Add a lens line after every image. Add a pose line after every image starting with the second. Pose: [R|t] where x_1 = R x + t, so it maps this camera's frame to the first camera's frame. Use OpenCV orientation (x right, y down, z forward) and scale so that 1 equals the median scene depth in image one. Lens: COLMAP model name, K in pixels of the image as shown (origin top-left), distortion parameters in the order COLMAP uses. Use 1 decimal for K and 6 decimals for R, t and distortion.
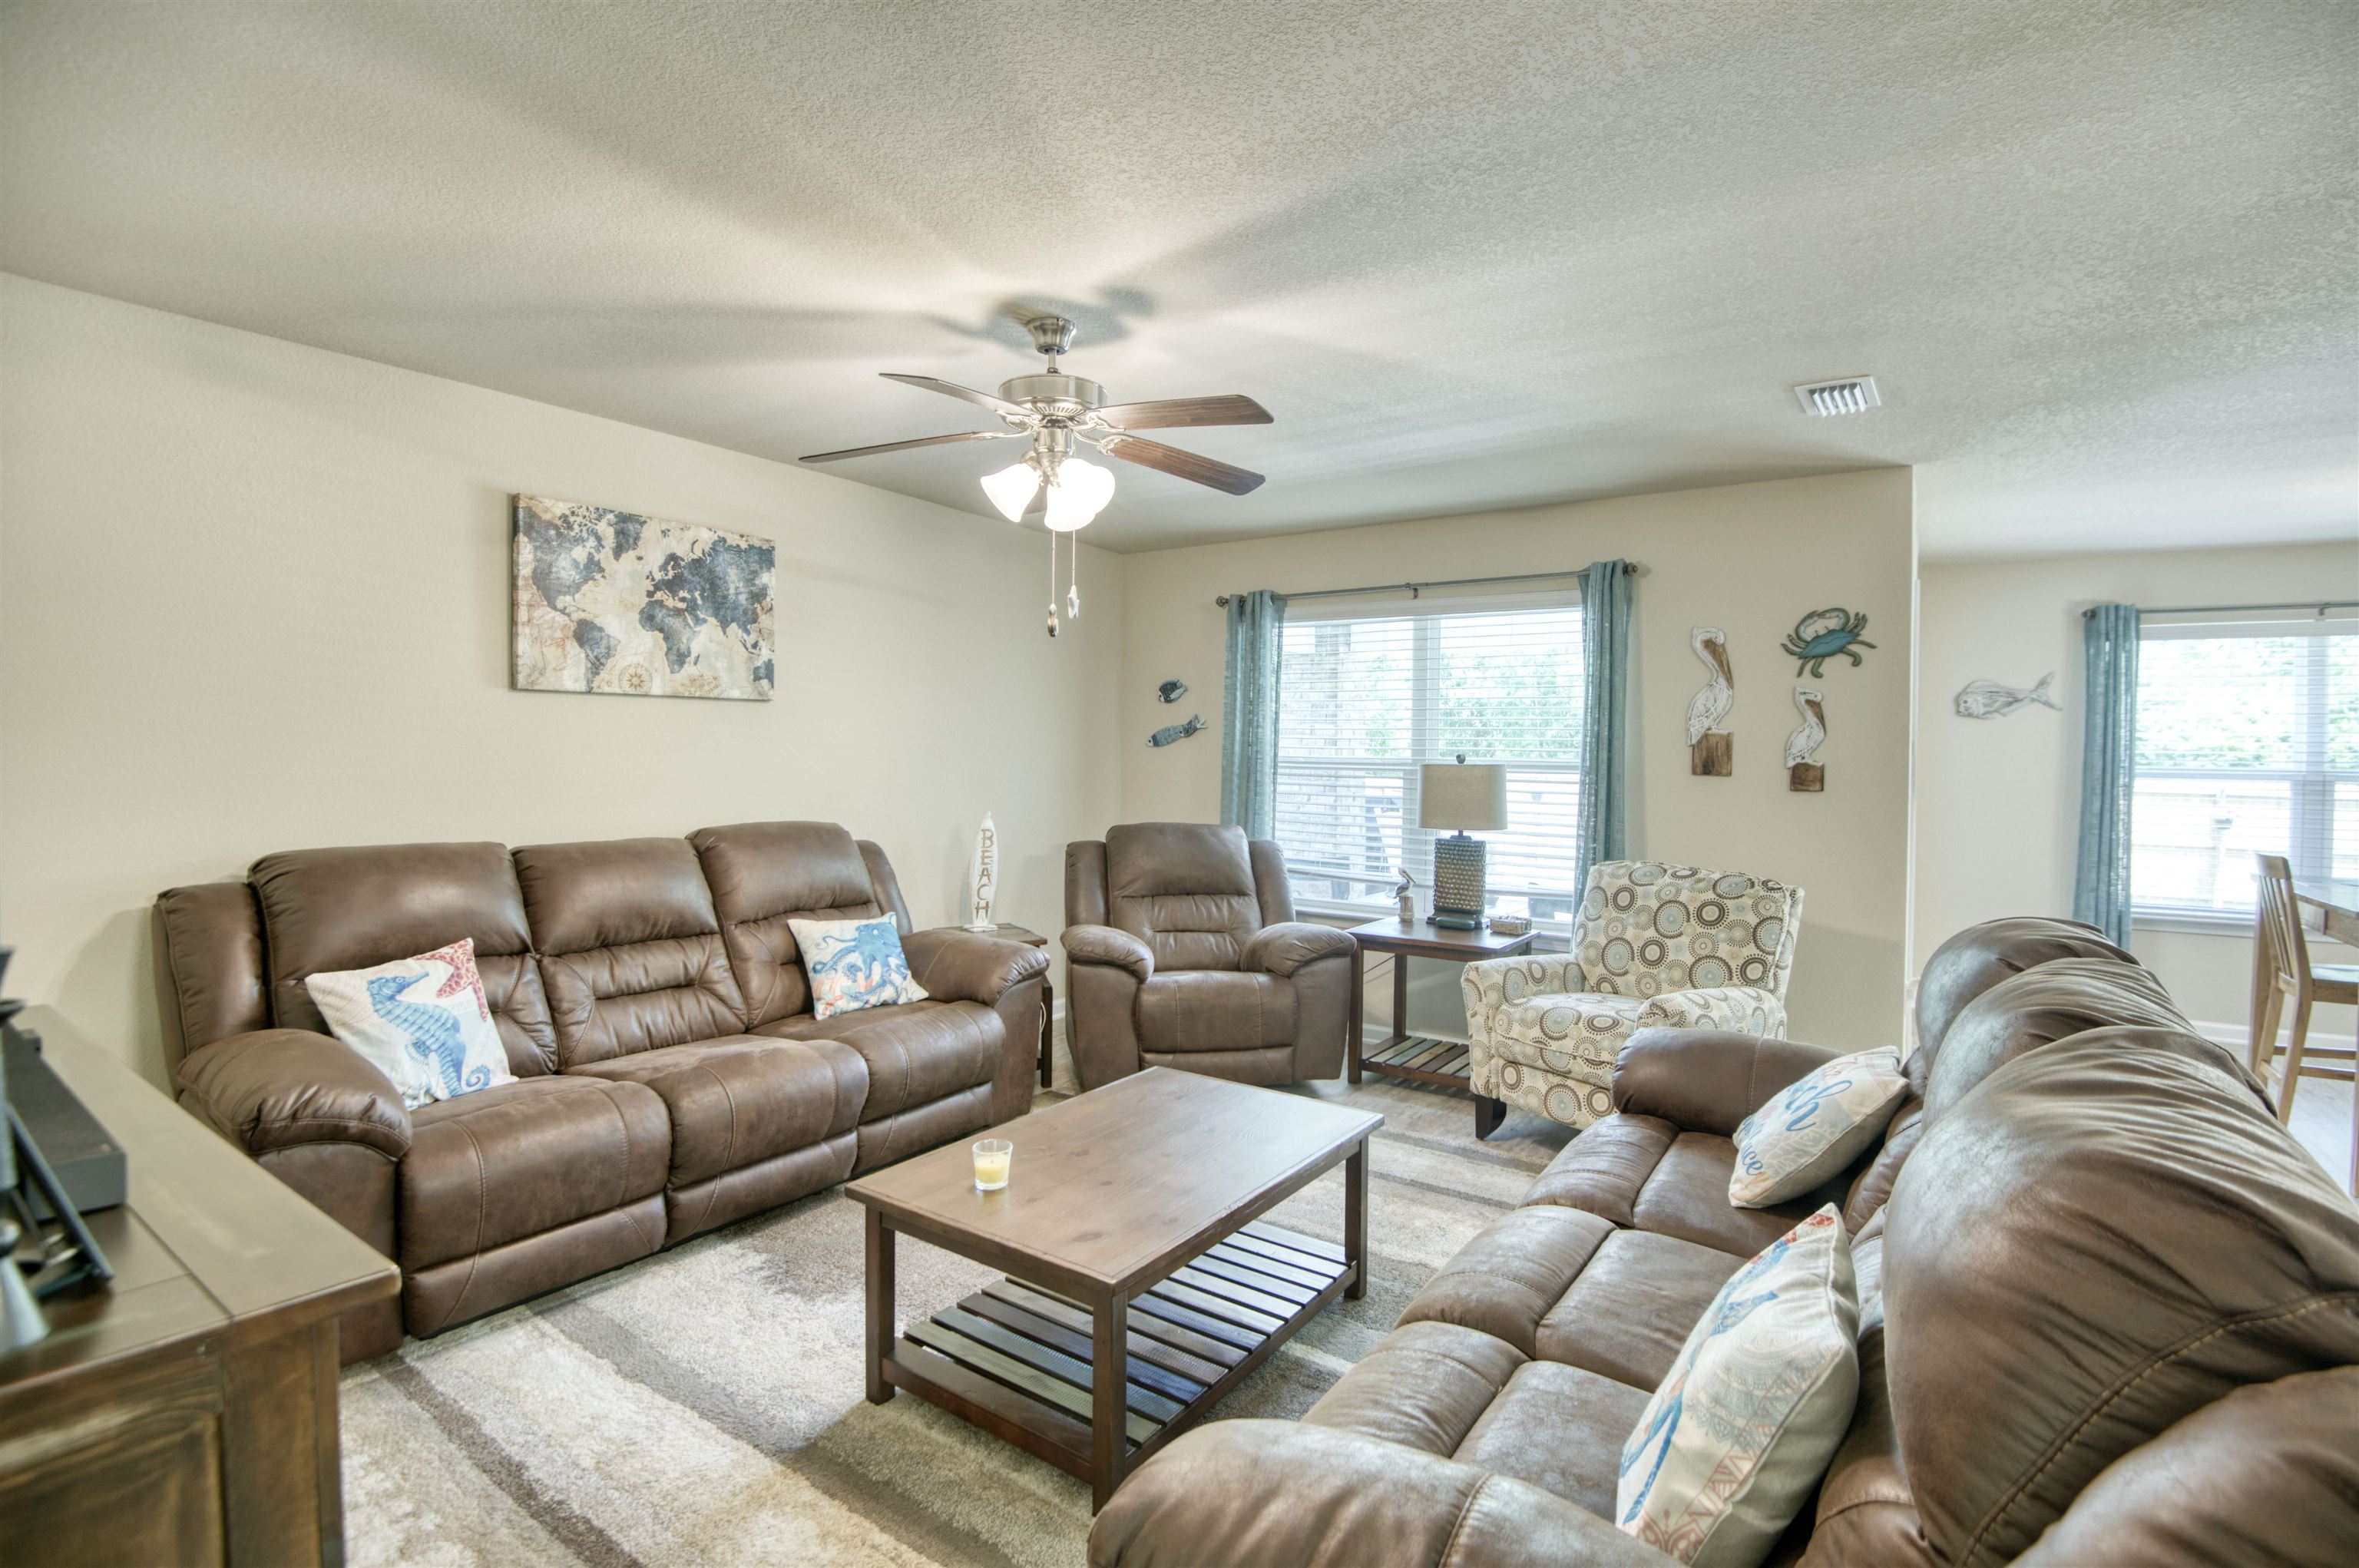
lens RADIAL K [[1076.6, 0, 1202.9], [0, 1076.6, 774.6], [0, 0, 1]] dist [-0.001387, -0.032000]
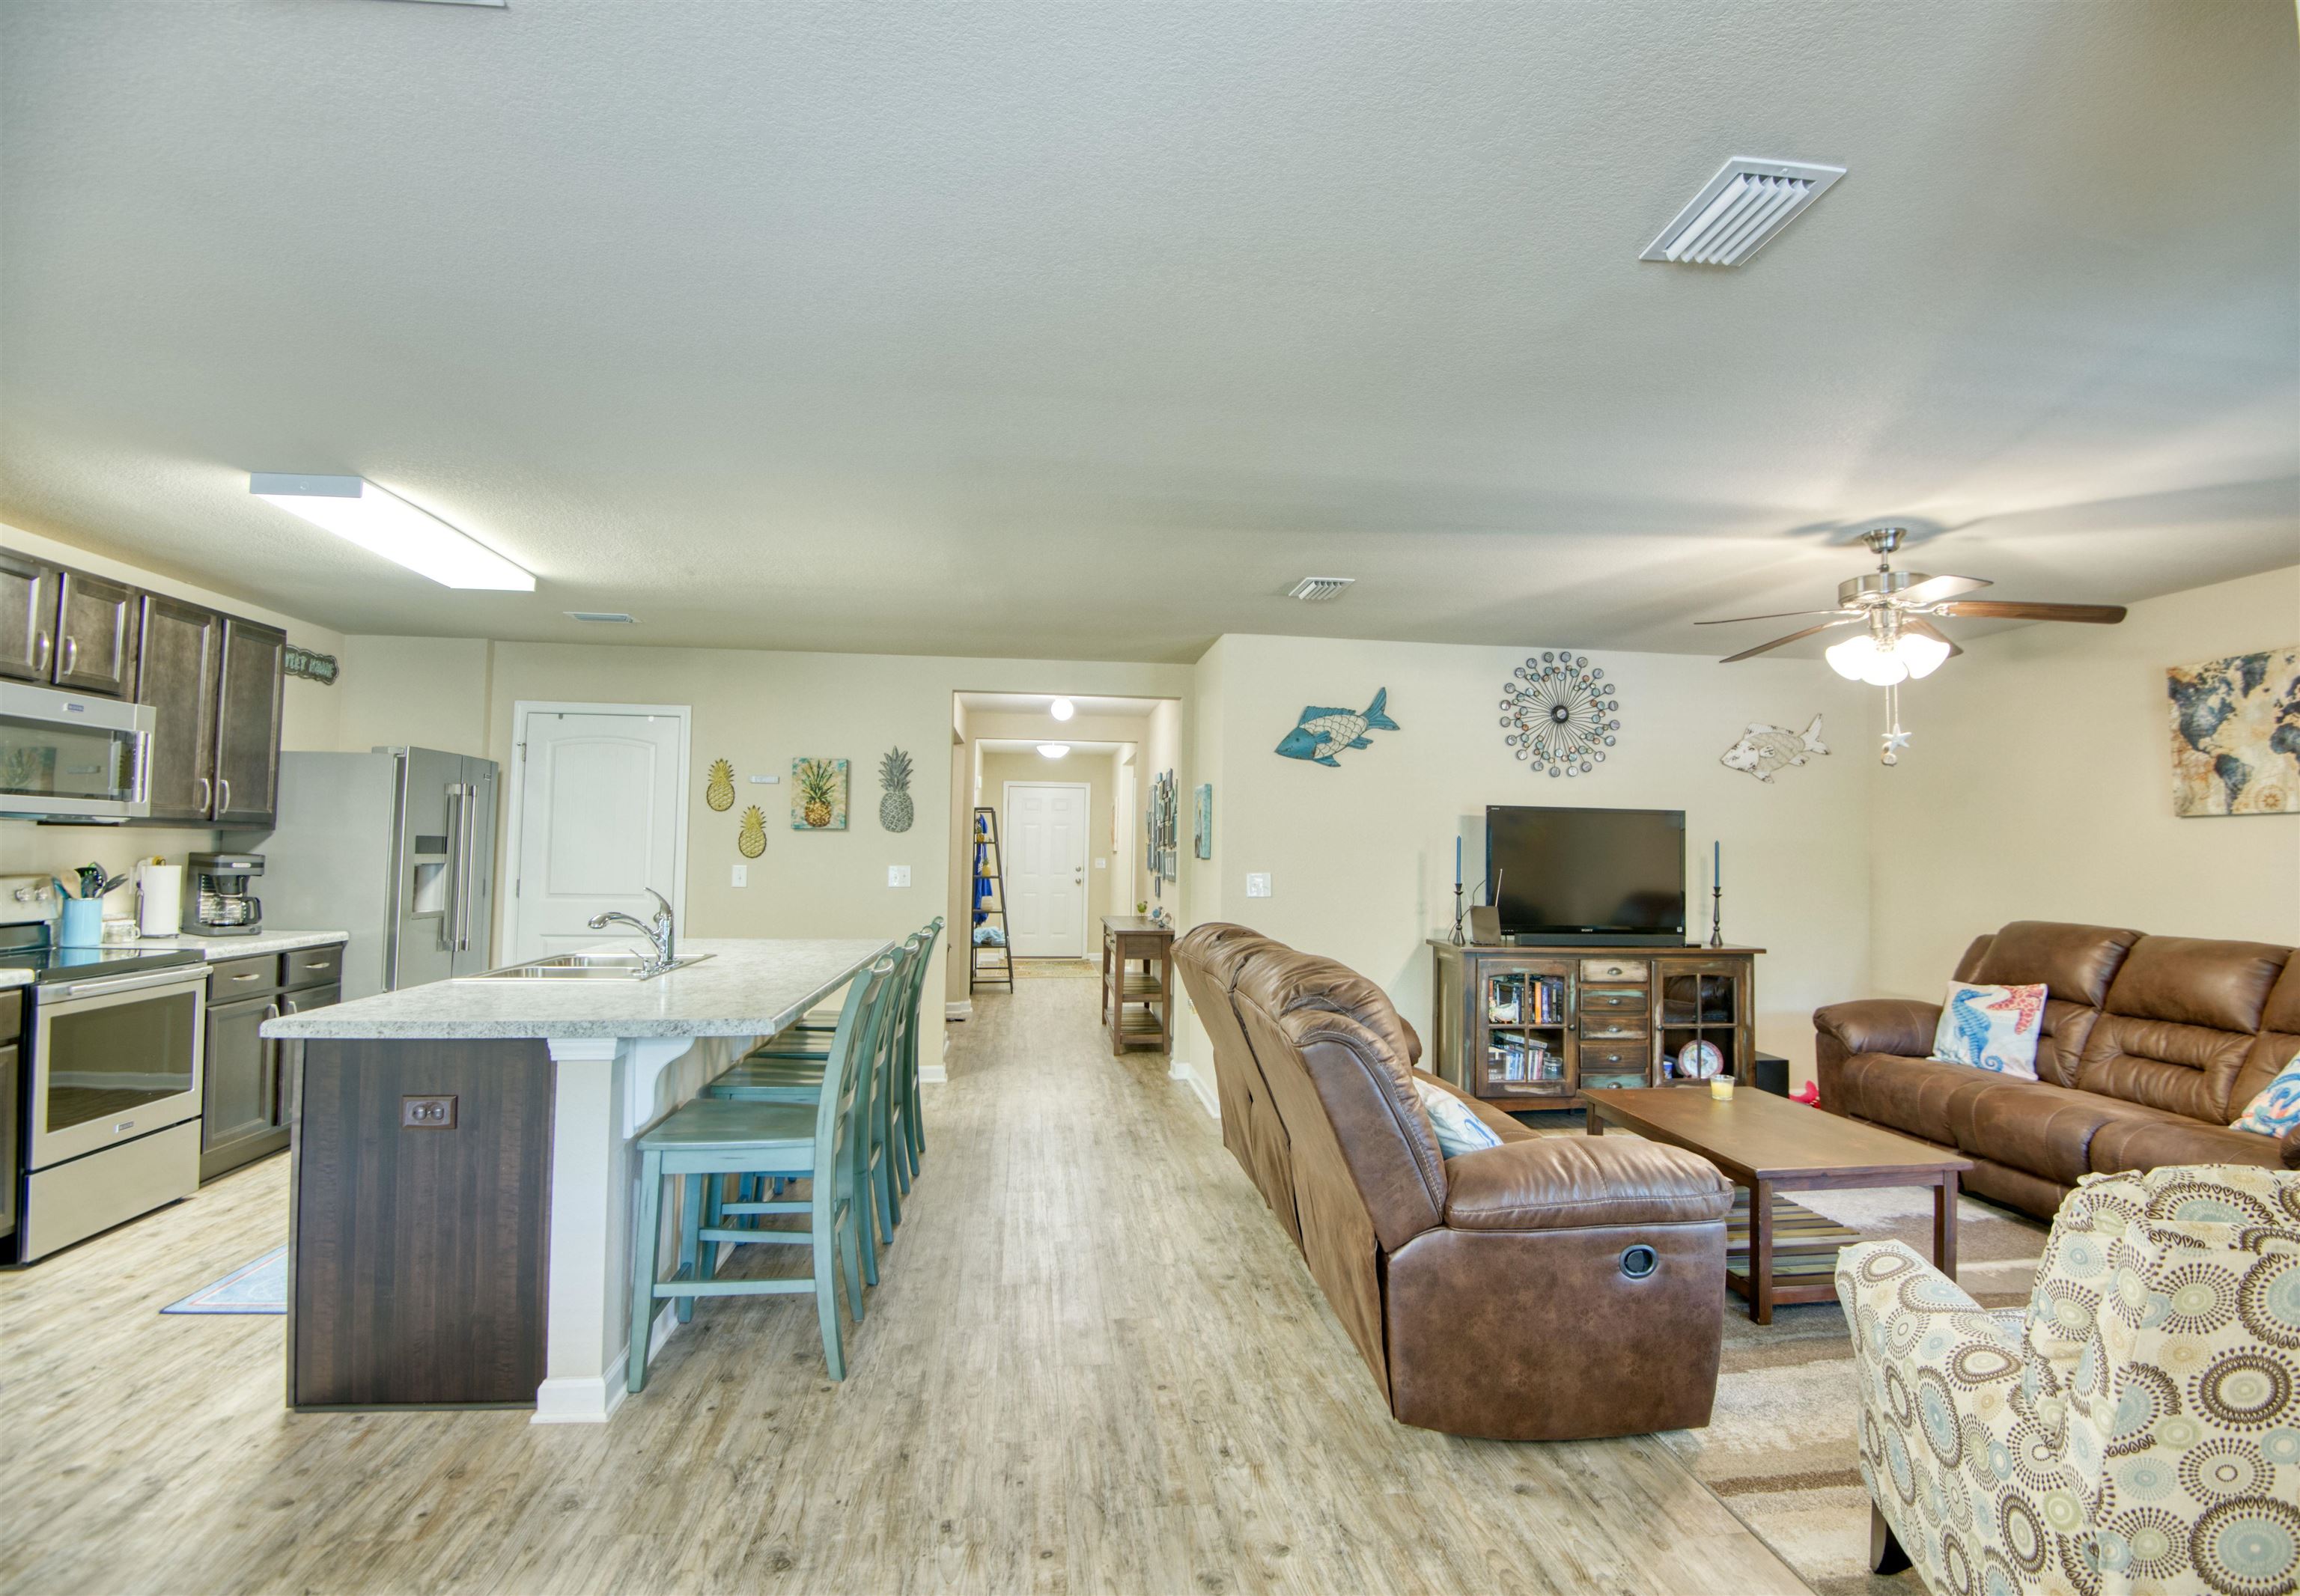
lens RADIAL K [[1112.0, 0, 1188.3], [0, 1112.0, 780.8], [0, 0, 1]] dist [-0.026591, -0.009248]
pose [[-0.745832, -0.063786, -0.663074, 0.989374], [-0.035881, 0.997807, -0.055626, -0.006182], [0.665167, -0.017696, -0.746485, 1.034072]]
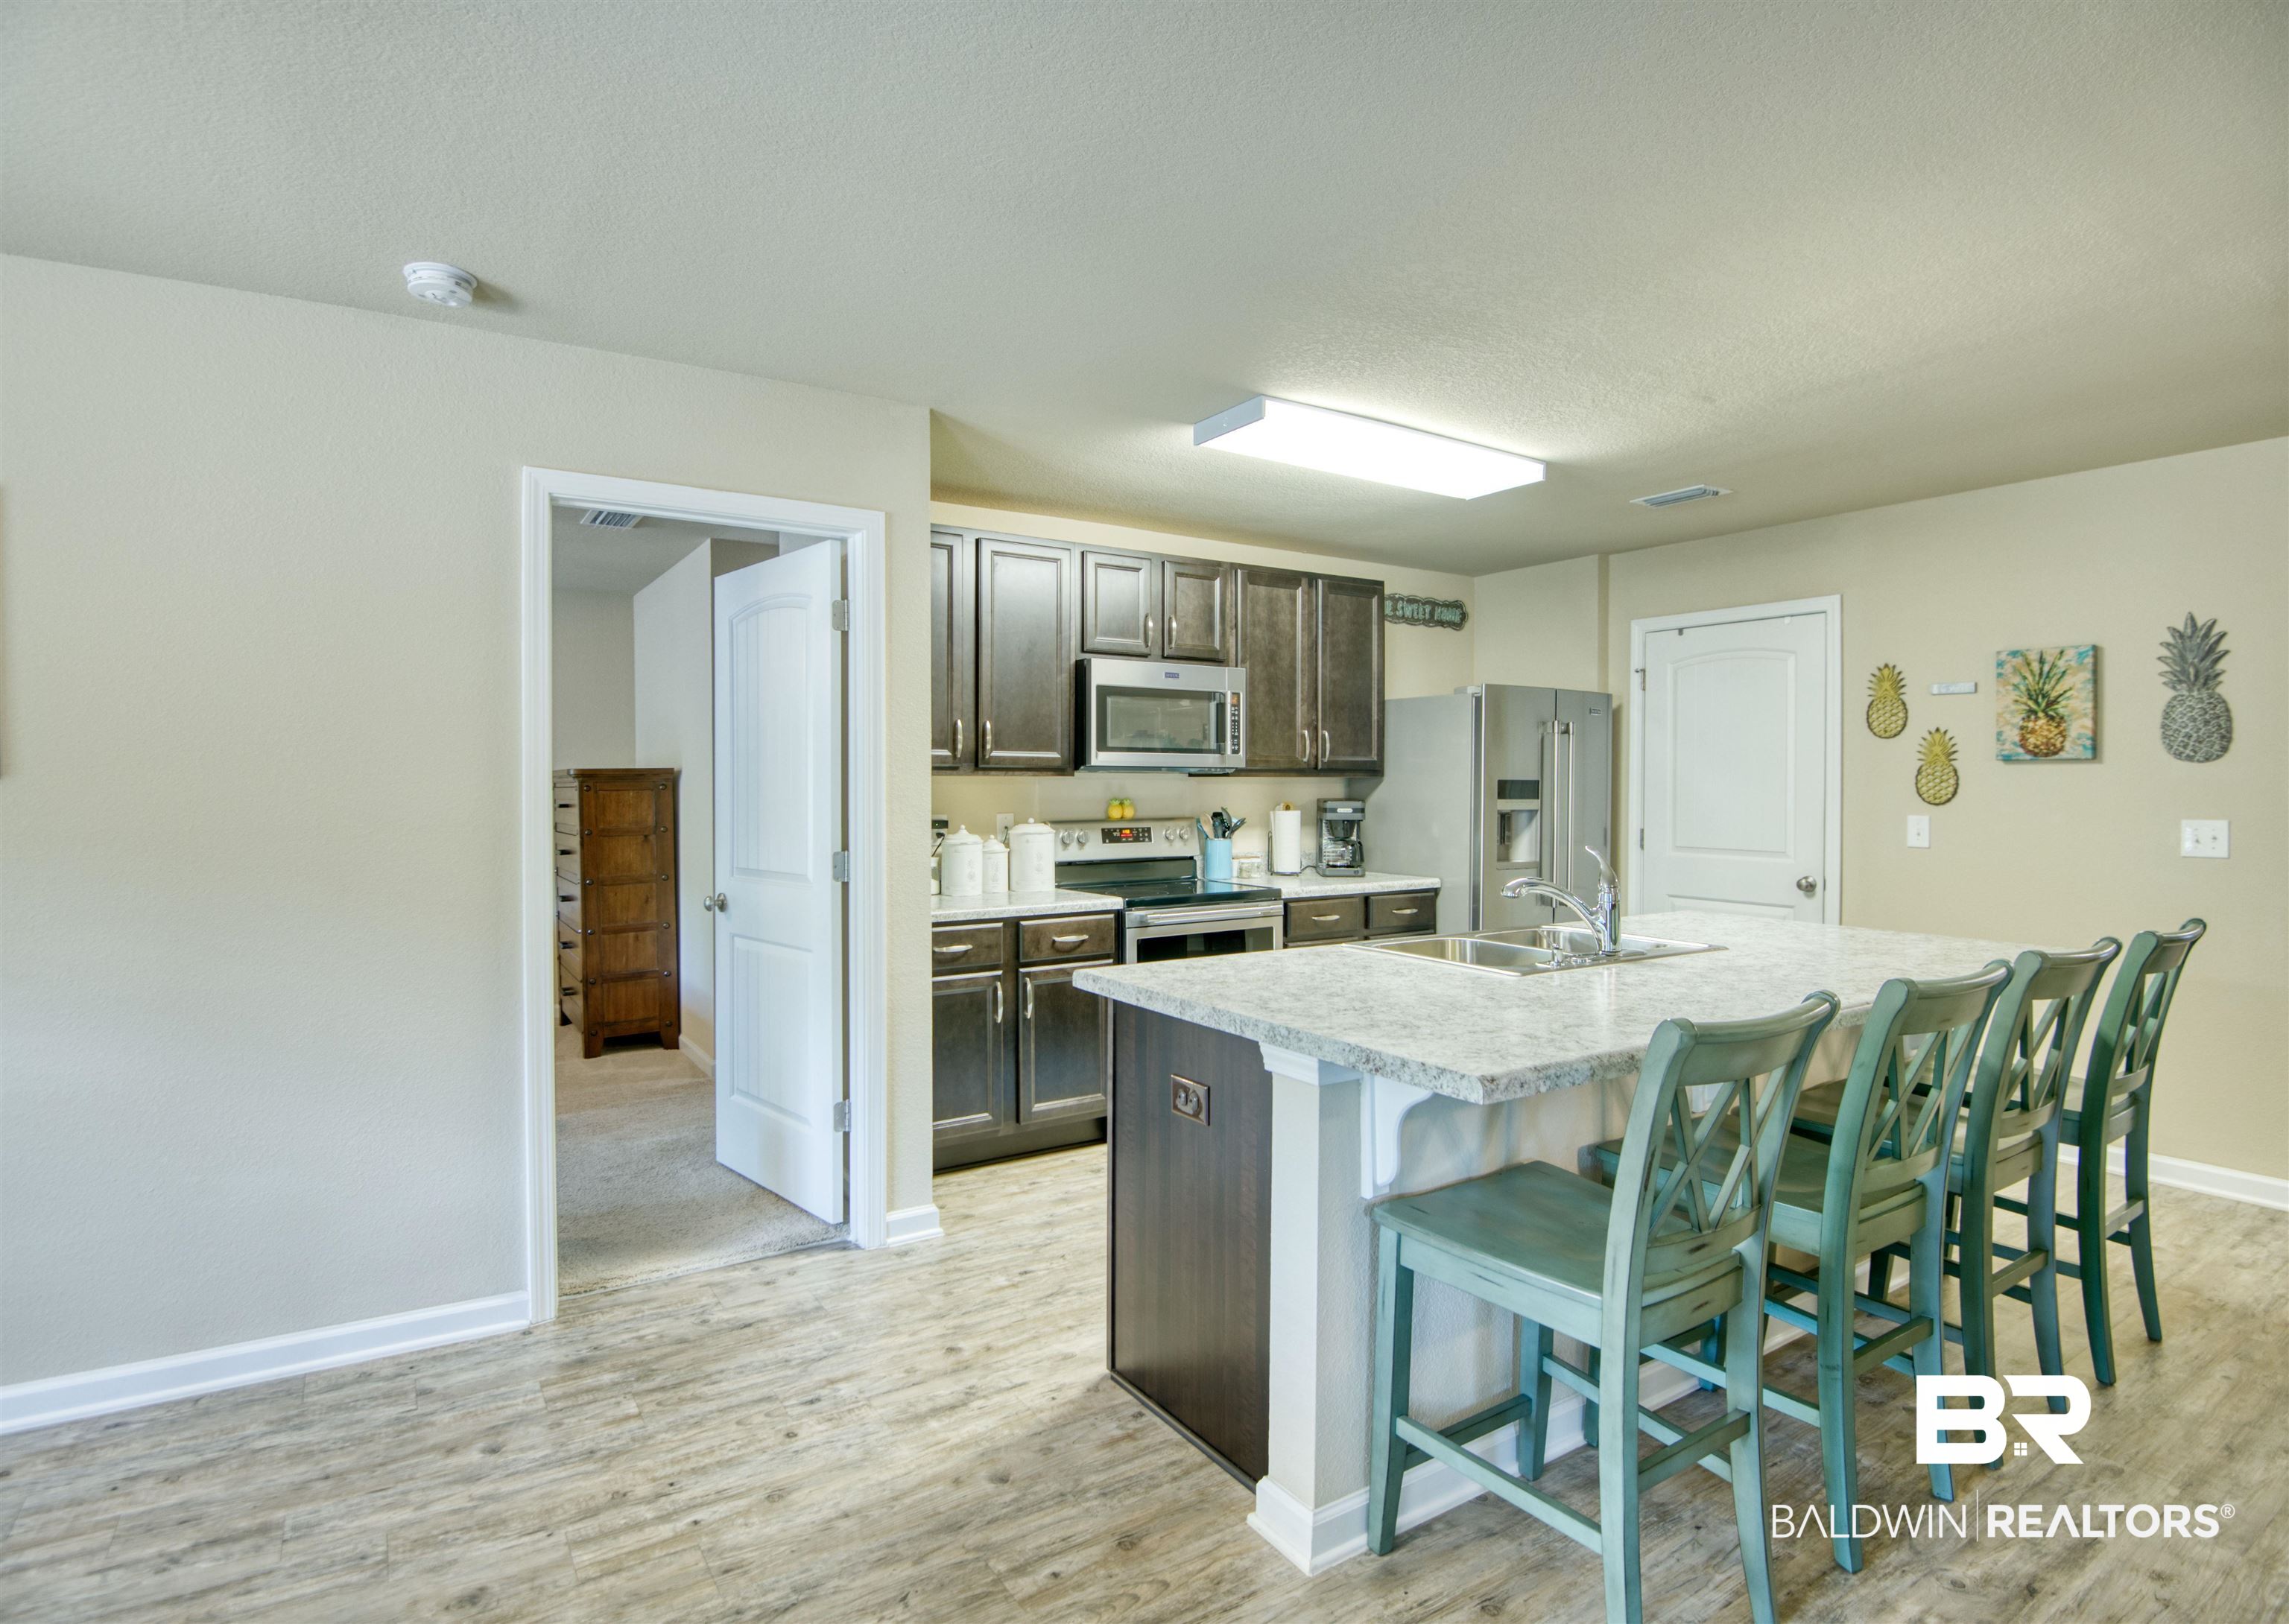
lens RADIAL K [[1157.2, 0, 1093.7], [0, 1157.2, 799.3], [0, 0, 1]] dist [-0.013253, -0.017411]
pose [[-0.907737, -0.021428, 0.418993, 0.671206], [-0.005444, 0.999212, 0.039307, -0.006539], [-0.419505, 0.033400, -0.907138, 0.789771]]
